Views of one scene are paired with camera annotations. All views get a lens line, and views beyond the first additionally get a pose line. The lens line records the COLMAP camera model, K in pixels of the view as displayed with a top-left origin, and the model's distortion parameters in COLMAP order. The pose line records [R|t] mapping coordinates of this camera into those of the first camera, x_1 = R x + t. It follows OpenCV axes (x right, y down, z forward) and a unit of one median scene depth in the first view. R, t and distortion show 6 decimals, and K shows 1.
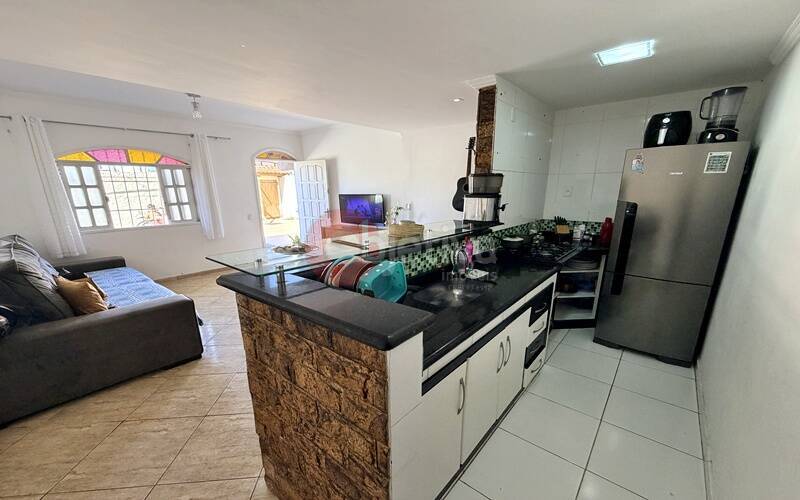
lens RADIAL K [[314.0, 0, 398.2], [0, 314.0, 279.7], [0, 0, 1]] dist [0.000465, -0.000015]
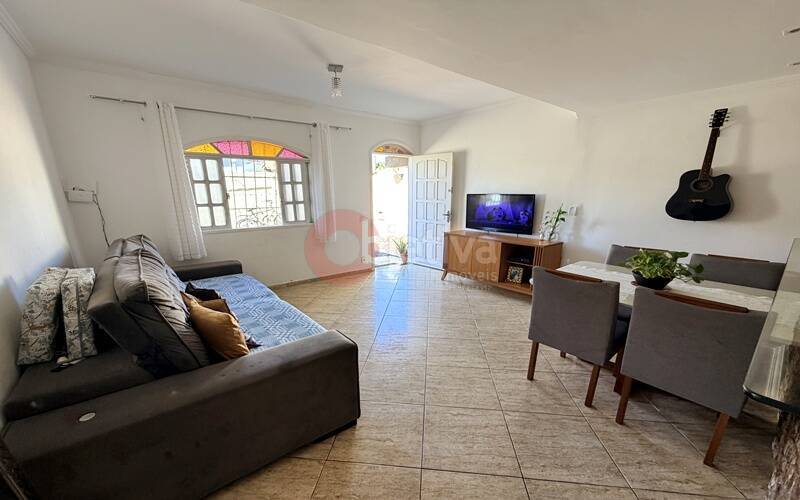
lens RADIAL K [[314.0, 0, 398.2], [0, 314.0, 279.7], [0, 0, 1]] dist [0.000465, -0.000015]
pose [[0.981249, 0.059983, -0.183175, -0.269110], [-0.060907, 0.998143, 0.000583, -0.048259], [0.182869, 0.010584, 0.983080, 0.208484]]
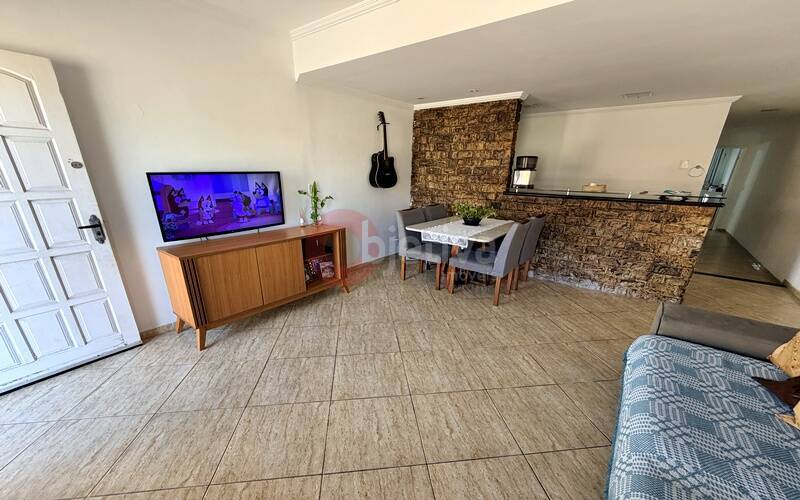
lens RADIAL K [[314.0, 0, 398.2], [0, 314.0, 279.7], [0, 0, 1]] dist [0.000465, -0.000015]
pose [[-0.042983, -0.329881, 0.943043, -0.821571], [0.273704, 0.903915, 0.328669, -0.260127], [-0.960853, 0.272242, 0.051437, 0.955288]]
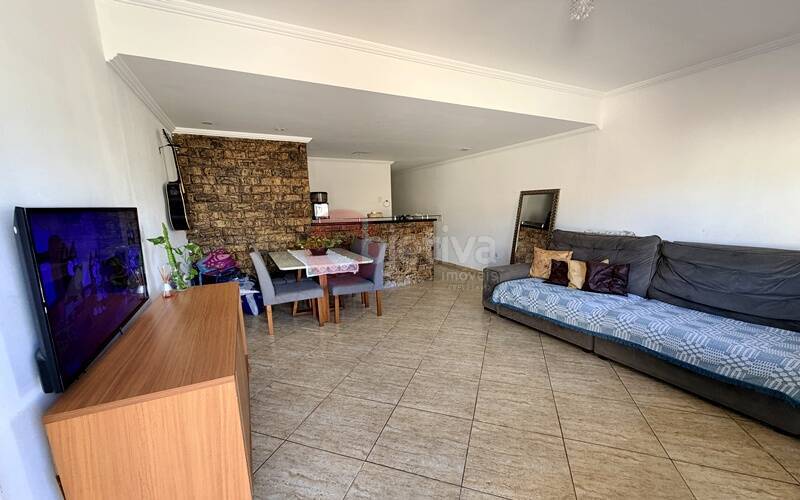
lens RADIAL K [[321.2, 0, 400.8], [0, 321.2, 263.3], [0, 0, 1]] dist [-0.000859, -0.000151]
pose [[-0.919105, -0.047948, 0.391084, -0.529053], [0.132802, 0.896792, 0.422052, -0.384990], [-0.370958, 0.439847, -0.817878, 1.422544]]
